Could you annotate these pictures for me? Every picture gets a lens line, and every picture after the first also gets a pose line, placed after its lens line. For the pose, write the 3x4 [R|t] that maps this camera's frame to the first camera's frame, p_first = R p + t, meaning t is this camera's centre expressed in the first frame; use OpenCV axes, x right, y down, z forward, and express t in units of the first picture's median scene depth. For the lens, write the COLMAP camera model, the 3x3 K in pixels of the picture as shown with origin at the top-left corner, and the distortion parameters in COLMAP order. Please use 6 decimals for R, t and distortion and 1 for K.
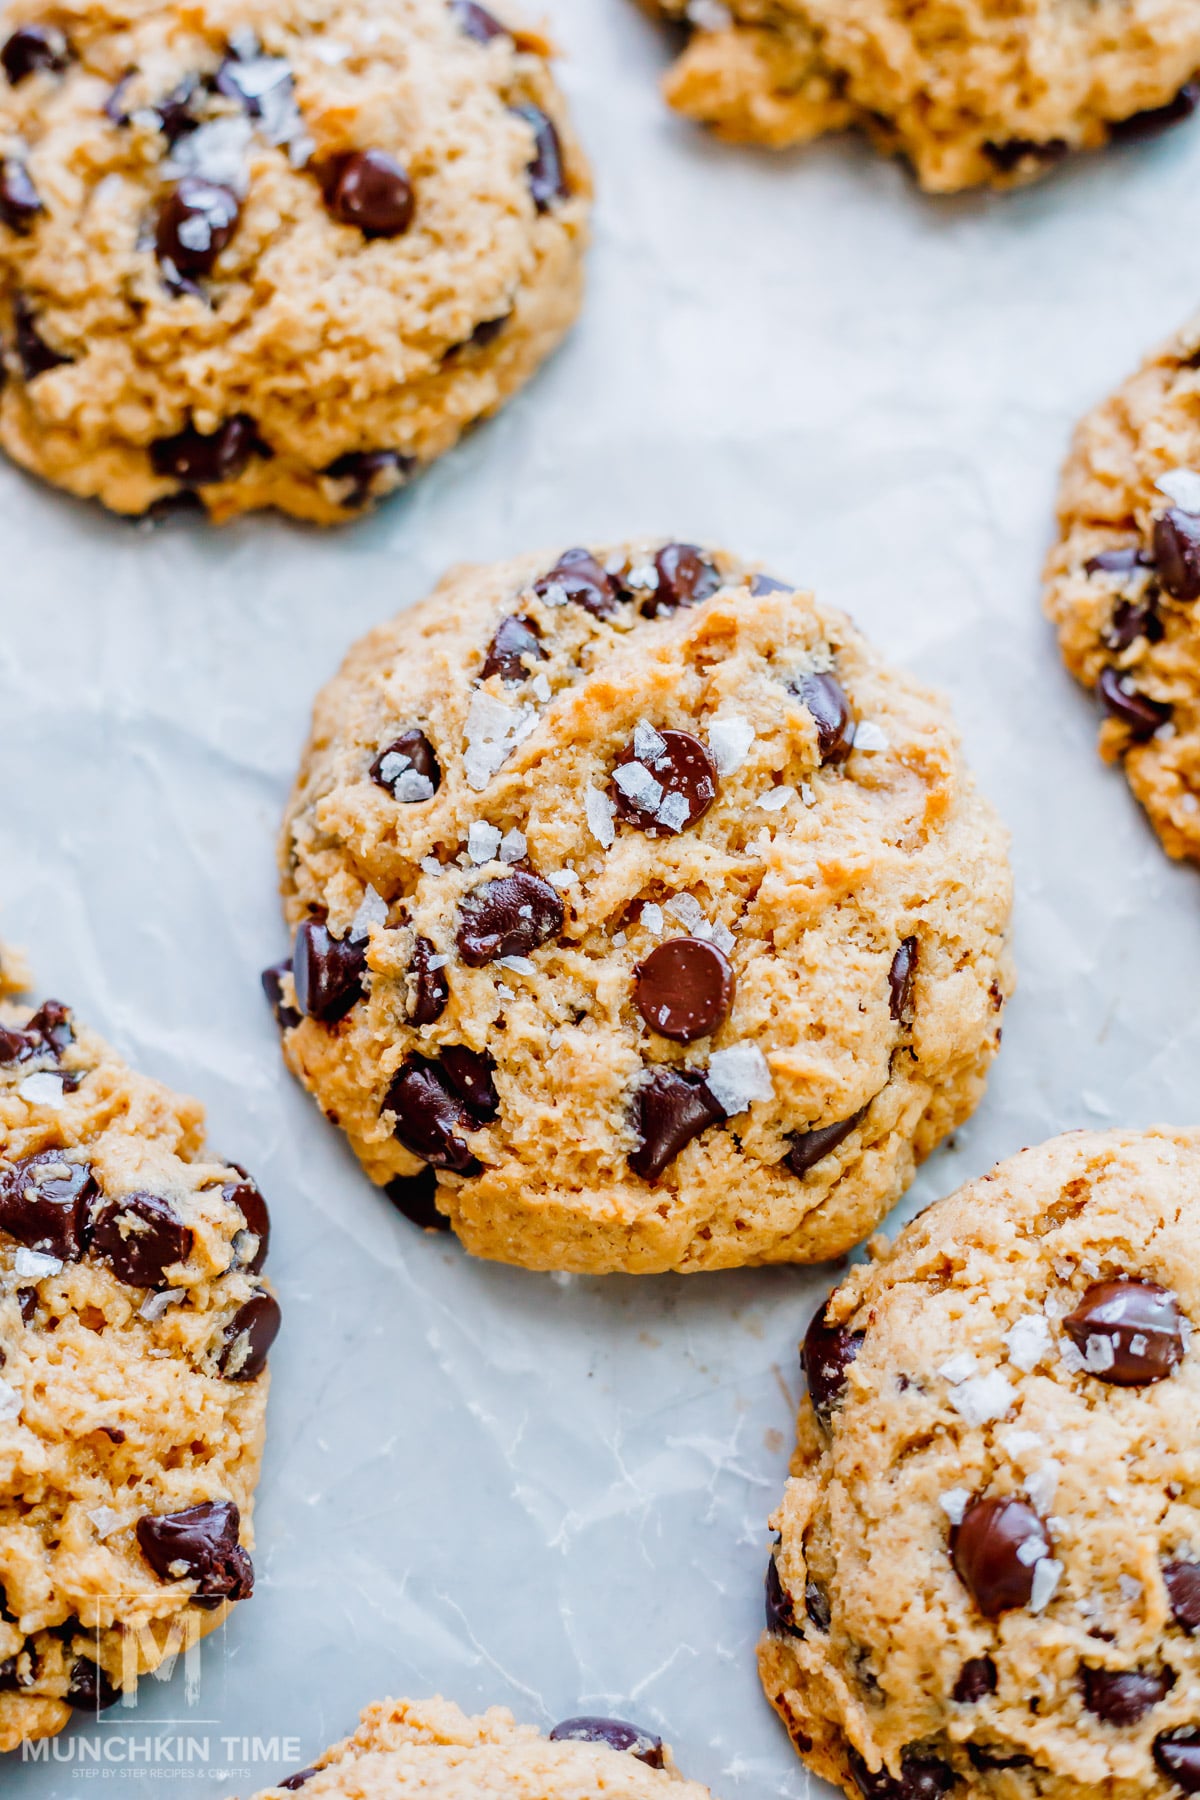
lens RADIAL K [[3071.7, 0, 600.0], [0, 3071.7, 900.0], [0, 0, 1]] dist [-0.114691, -0.477201]
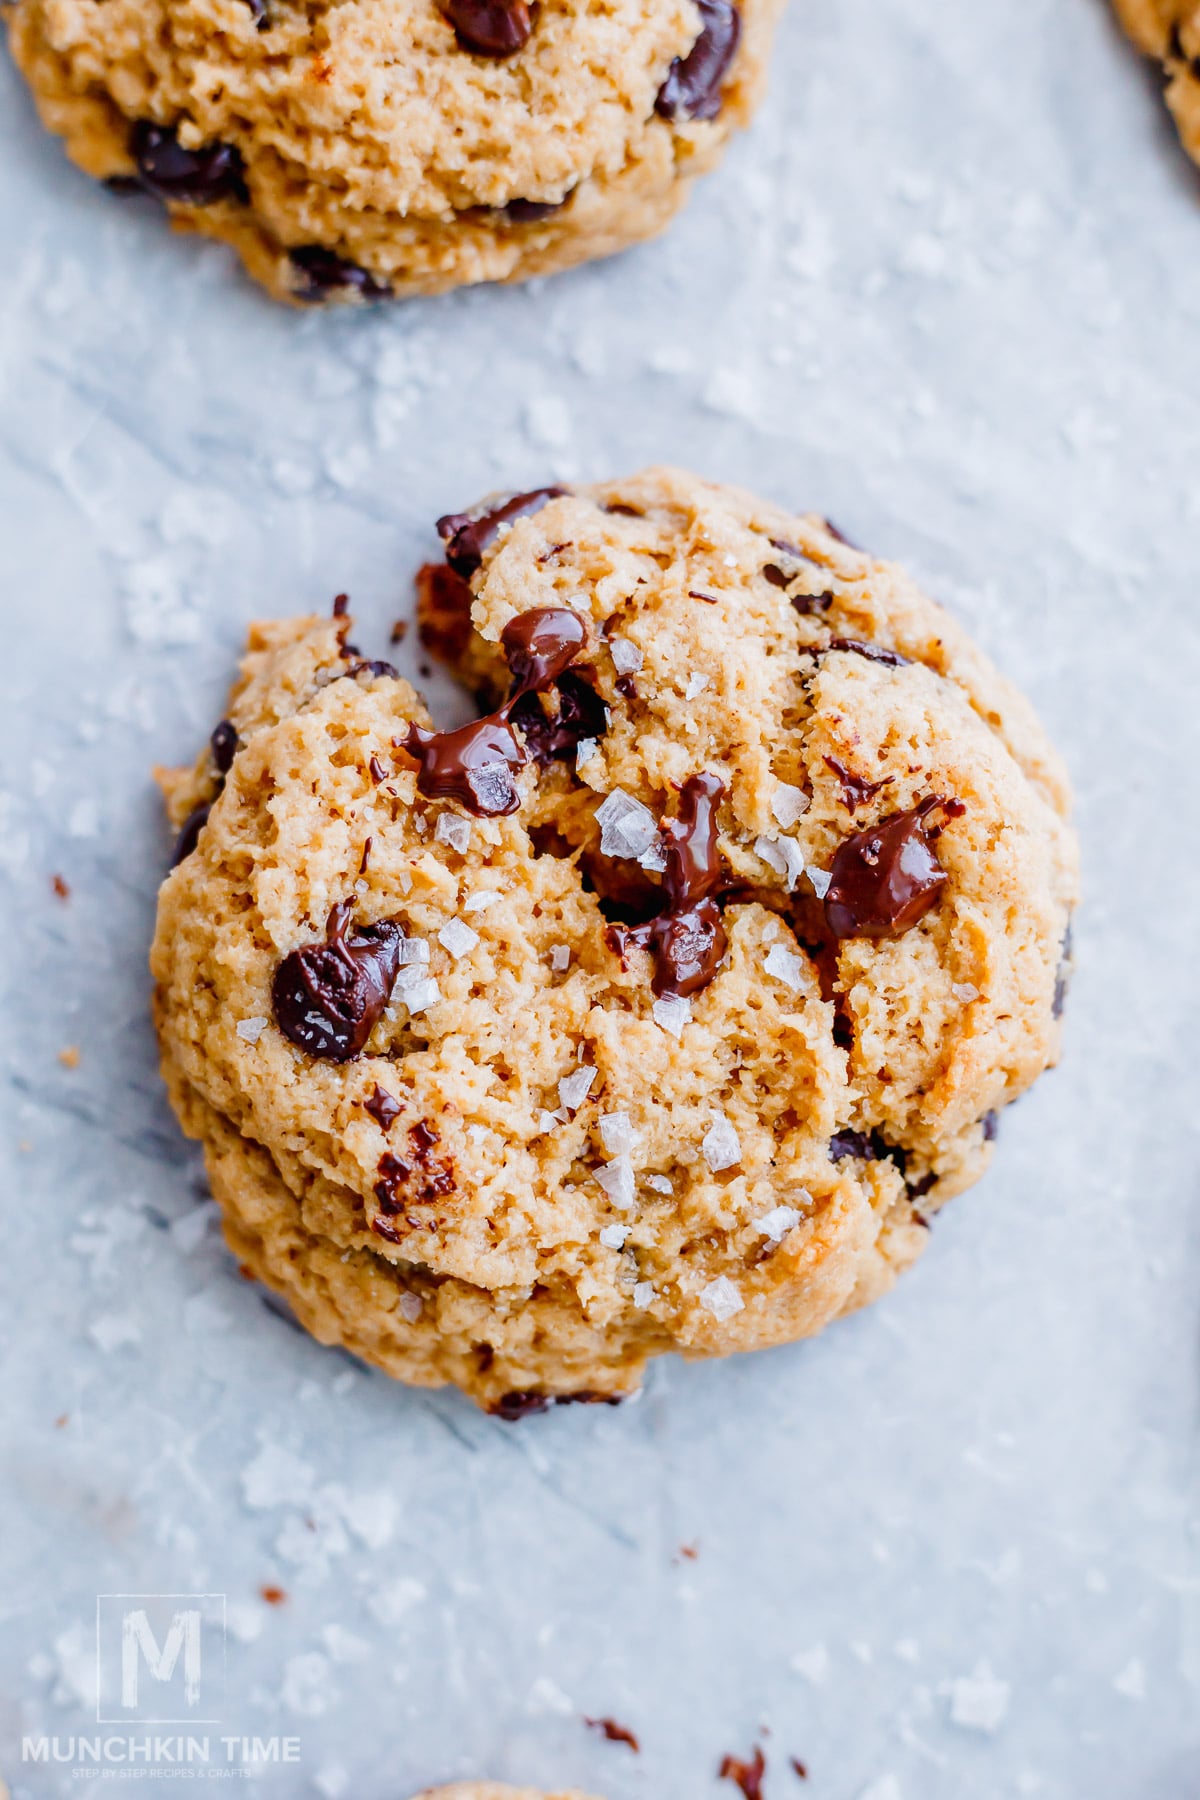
lens RADIAL K [[3071.7, 0, 600.0], [0, 3071.7, 900.0], [0, 0, 1]] dist [-0.114691, -0.477201]
pose [[0.847175, 0.530742, -0.024651, 0.110480], [-0.517571, 0.834857, 0.187438, -0.210058], [0.120061, -0.146034, 0.981967, 0.154709]]
